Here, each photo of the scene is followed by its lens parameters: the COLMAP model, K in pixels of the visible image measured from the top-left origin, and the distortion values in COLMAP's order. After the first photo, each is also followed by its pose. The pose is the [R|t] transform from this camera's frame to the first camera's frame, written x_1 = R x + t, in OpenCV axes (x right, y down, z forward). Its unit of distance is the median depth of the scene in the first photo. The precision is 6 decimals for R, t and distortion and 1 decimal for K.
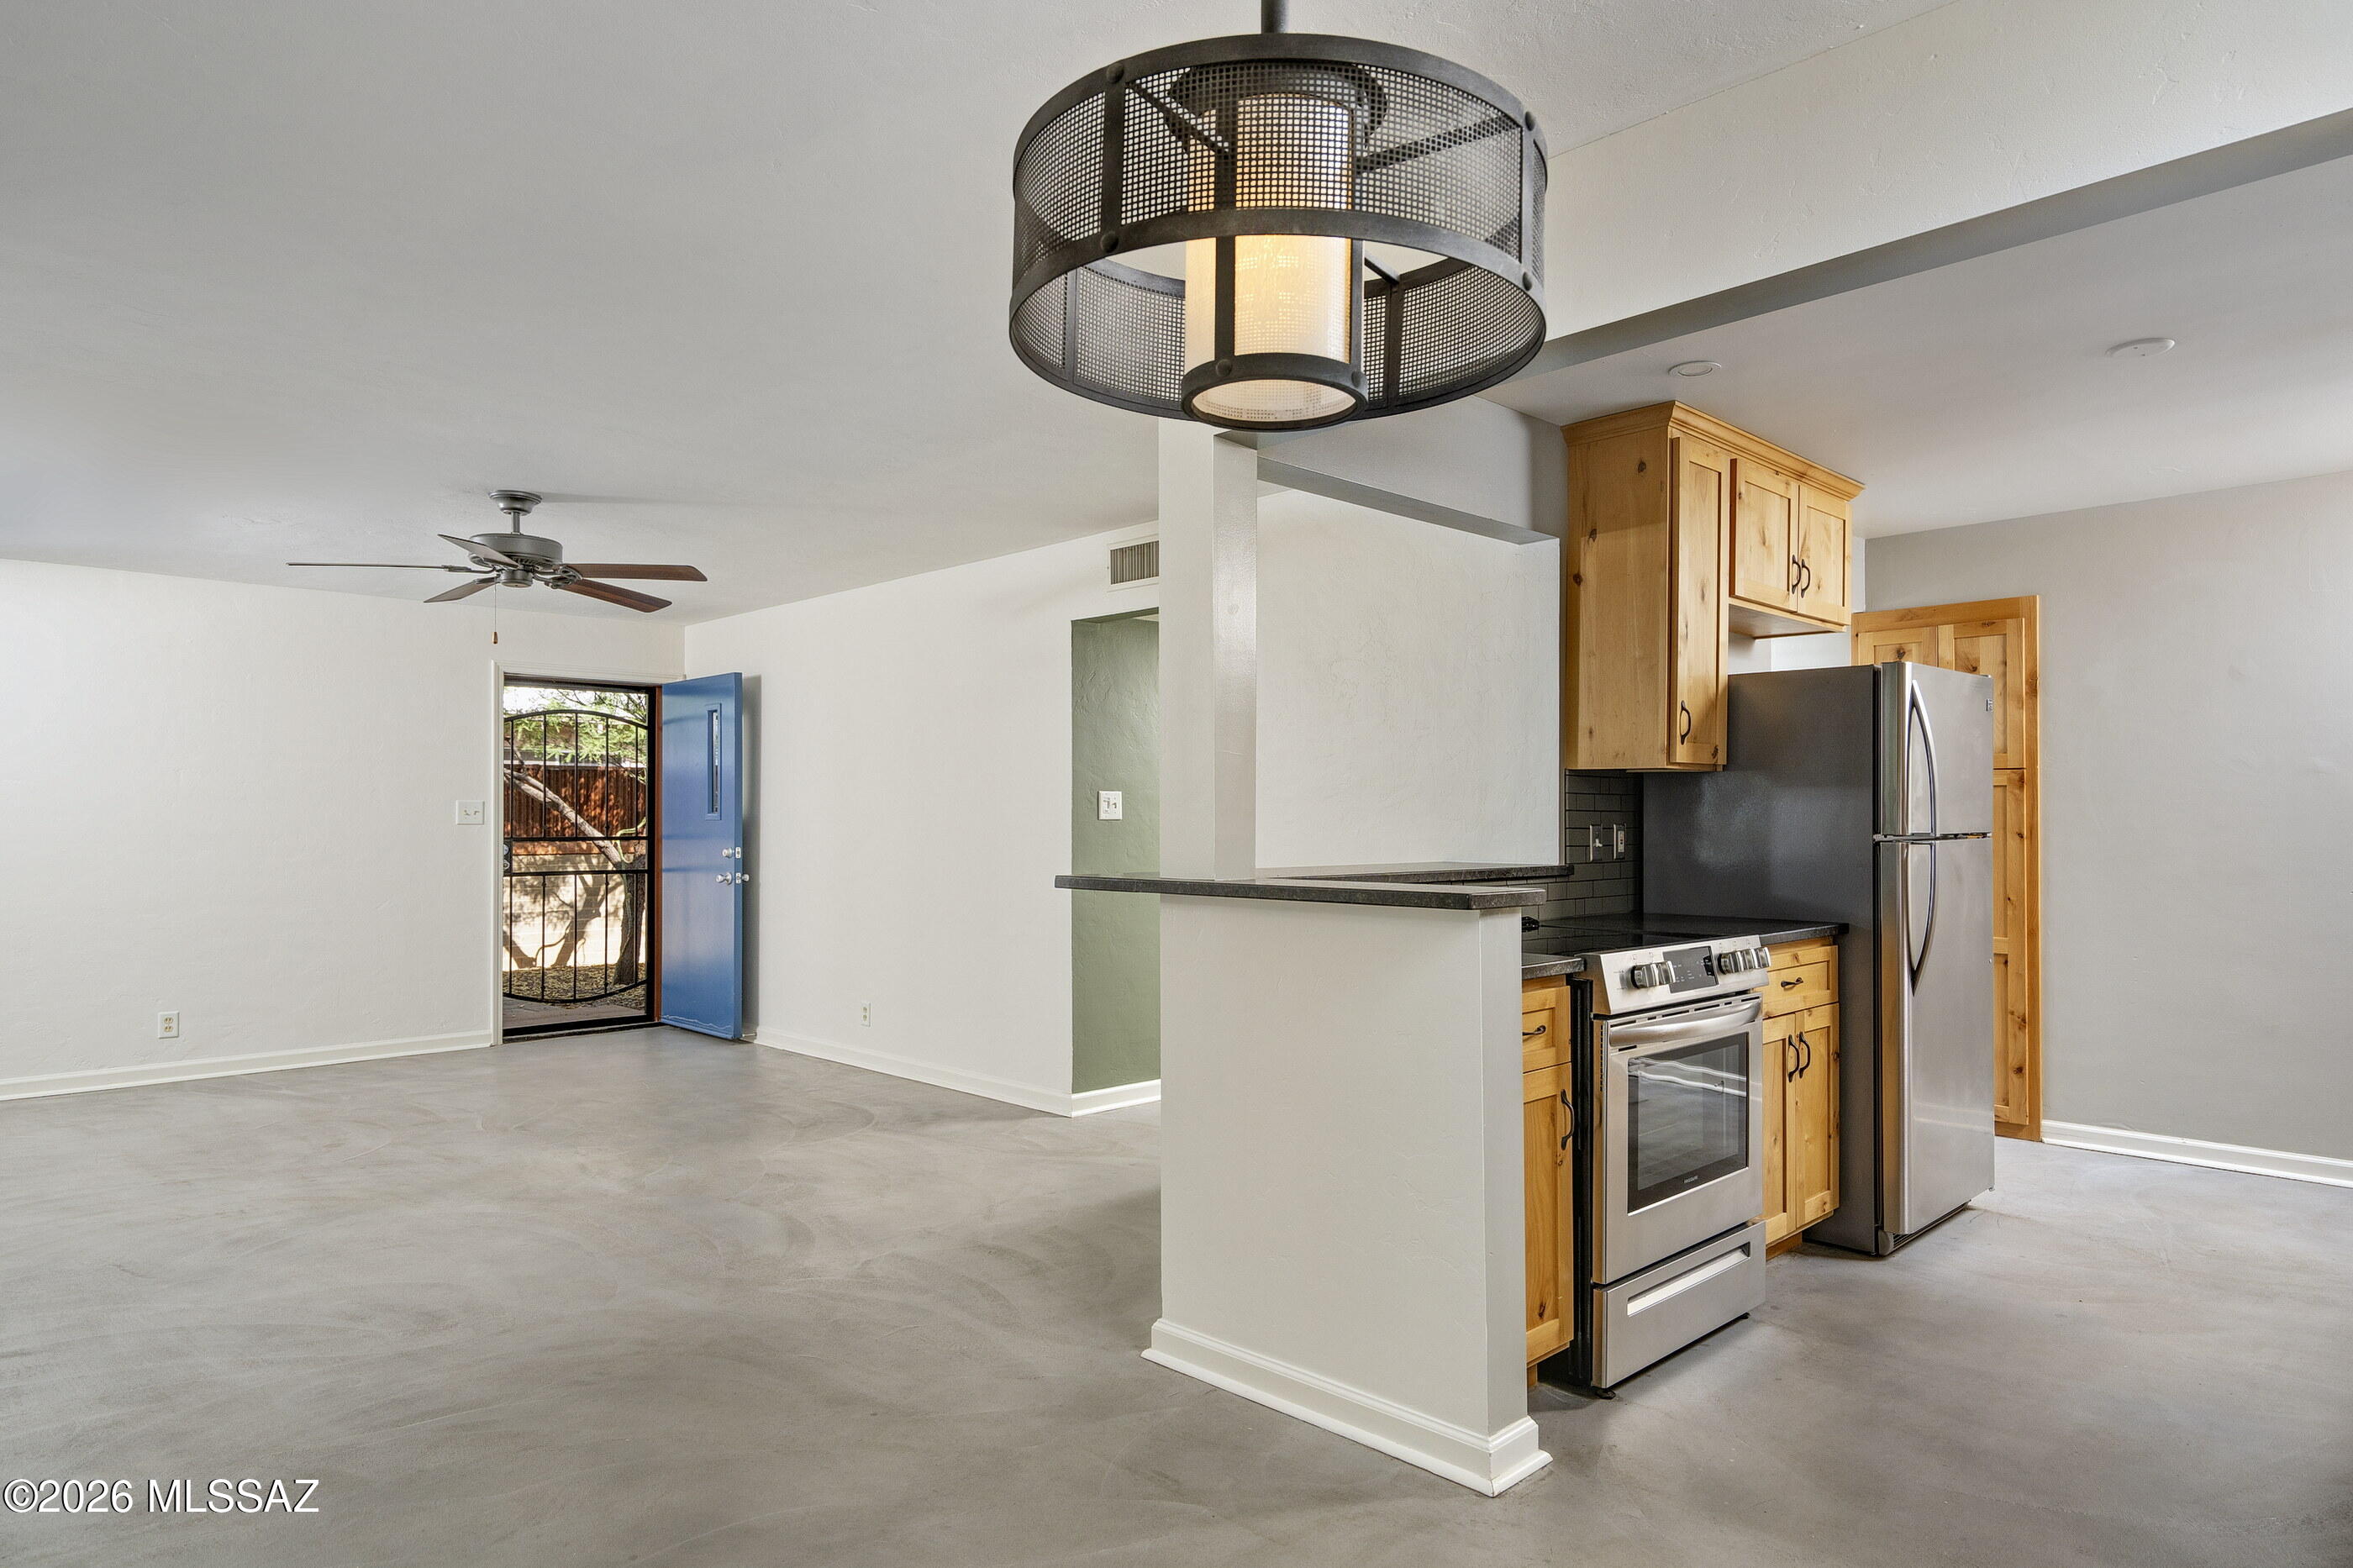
lens RADIAL K [[1378.9, 0, 1177.5], [0, 1378.9, 795.2], [0, 0, 1]] dist [0.004703, 0.000006]
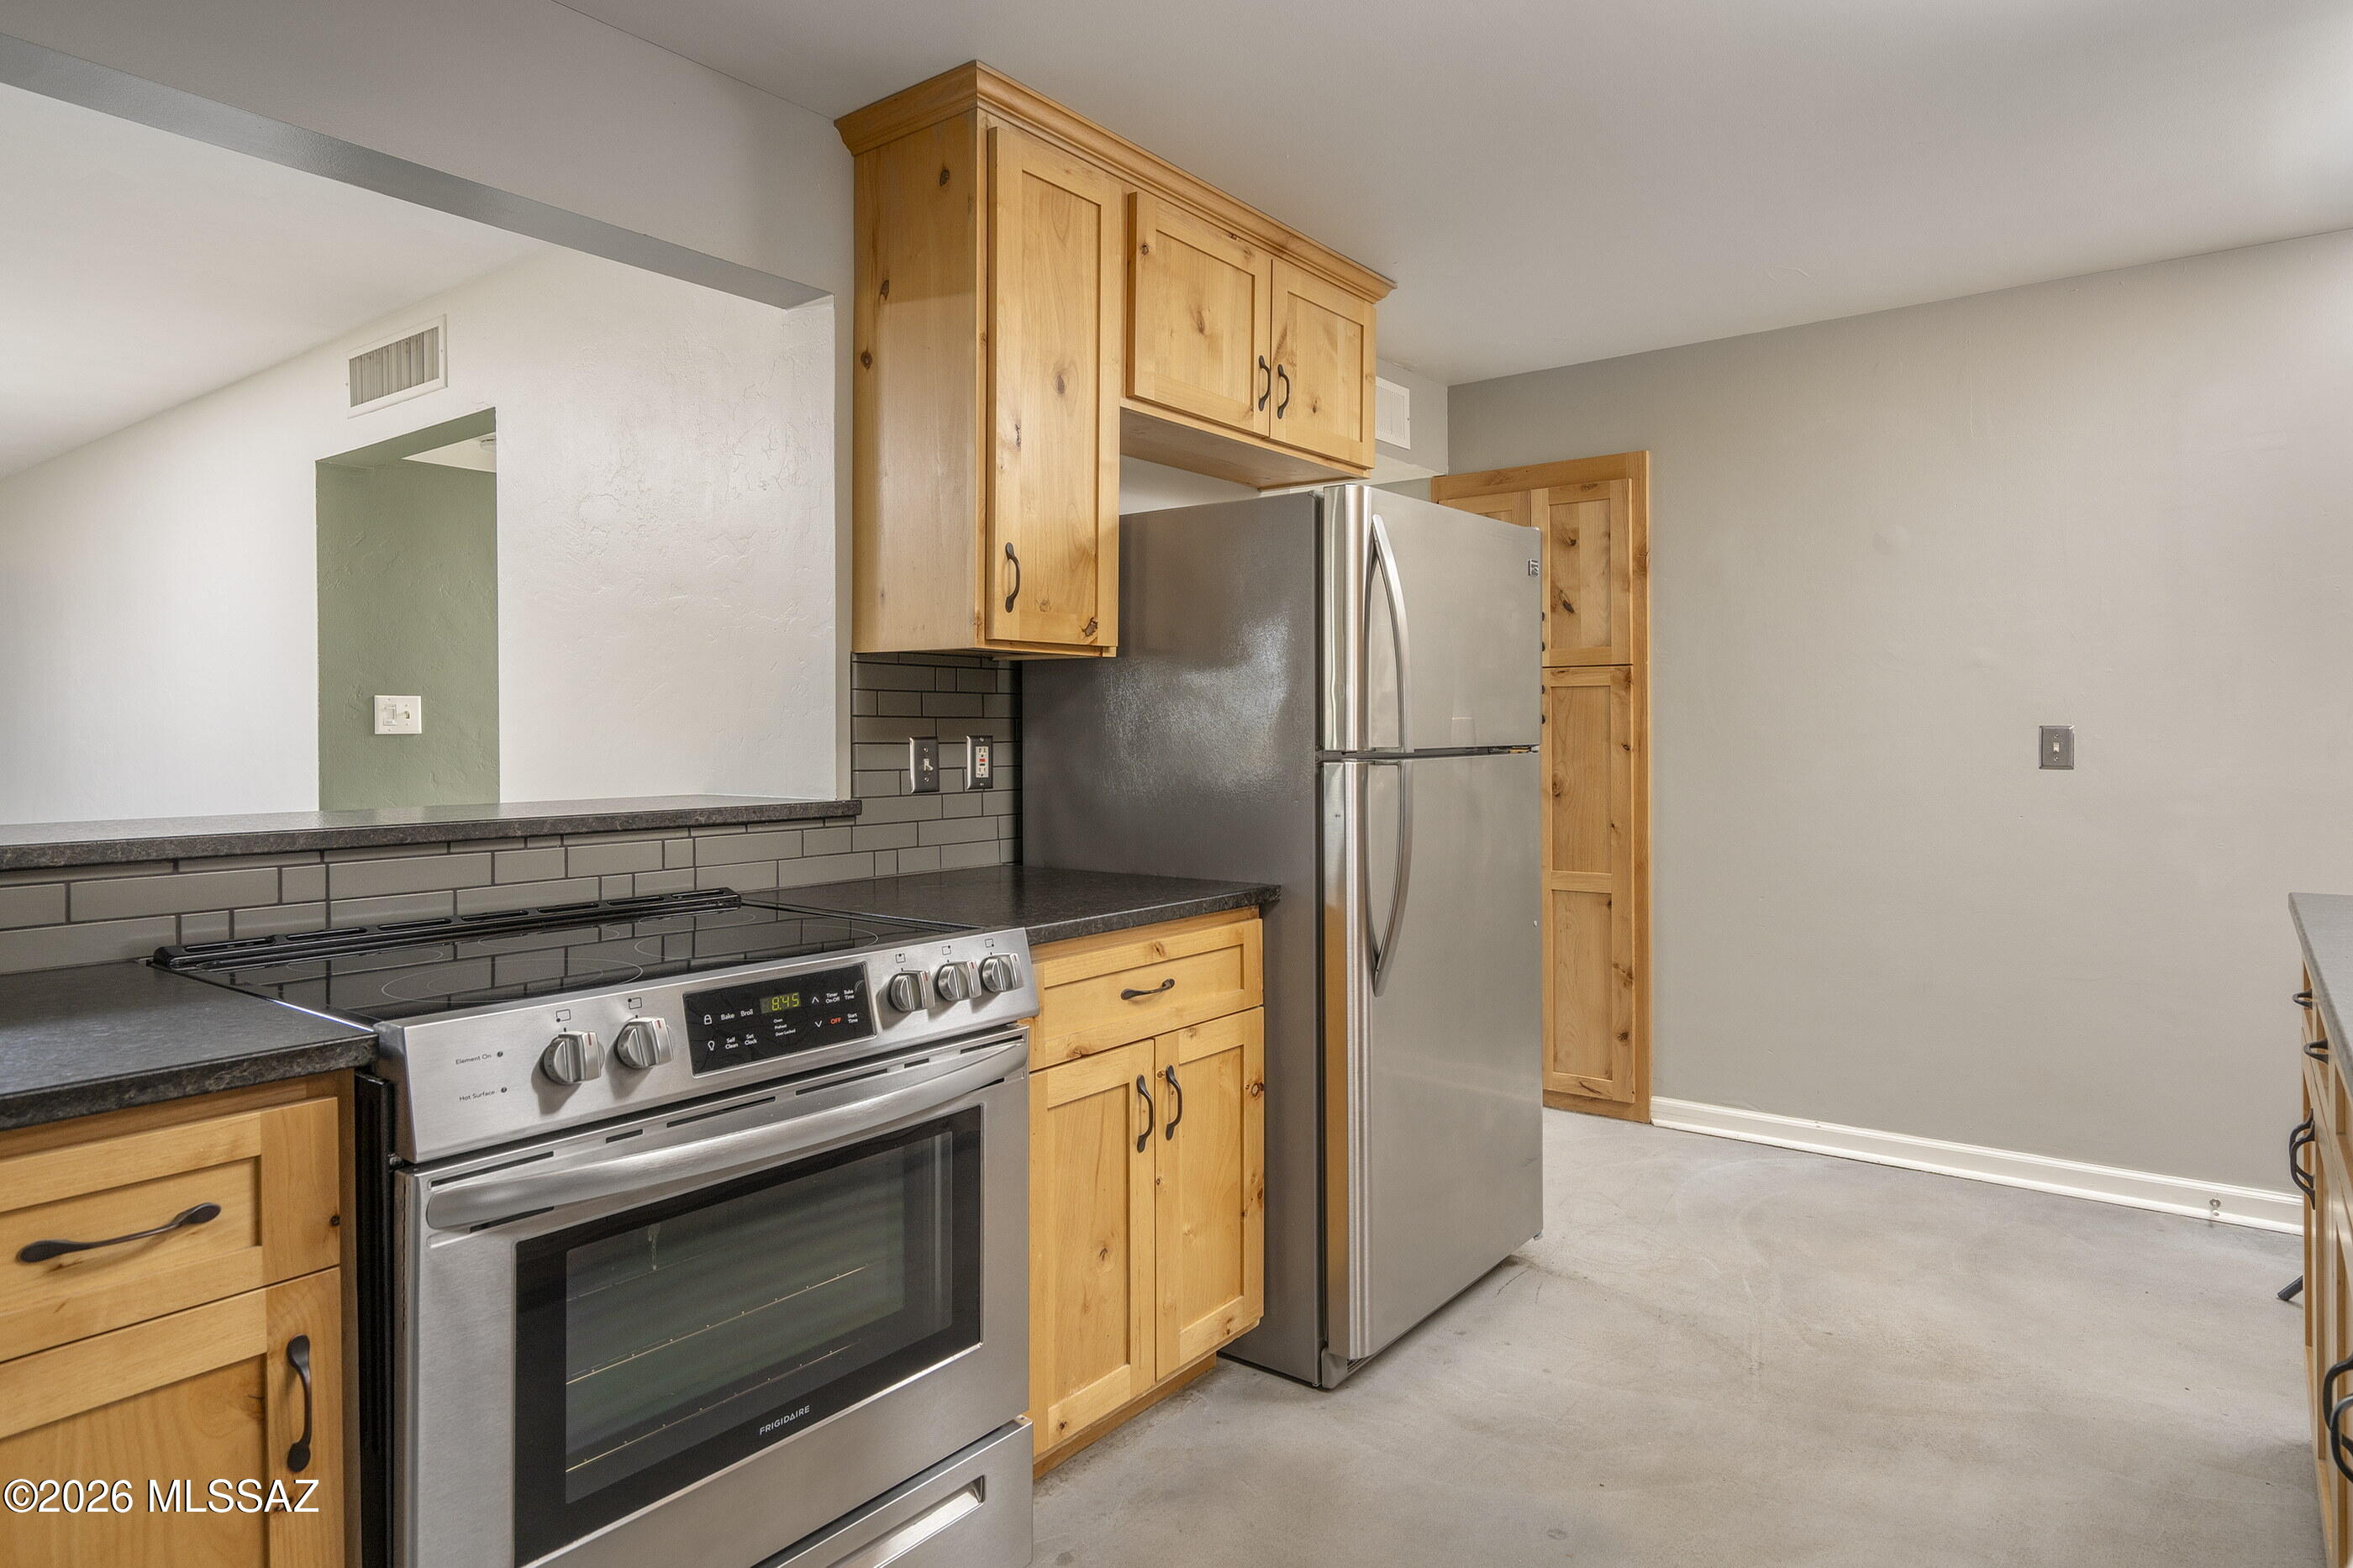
lens RADIAL K [[1079.4, 0, 1172.9], [0, 1079.4, 724.2], [0, 0, 1]] dist [-0.000344, 0.000591]
pose [[0.999323, -0.005502, 0.036369, 0.396486], [0.005158, 0.999941, 0.009550, 0.010358], [-0.036420, -0.009356, 0.999293, 0.464751]]
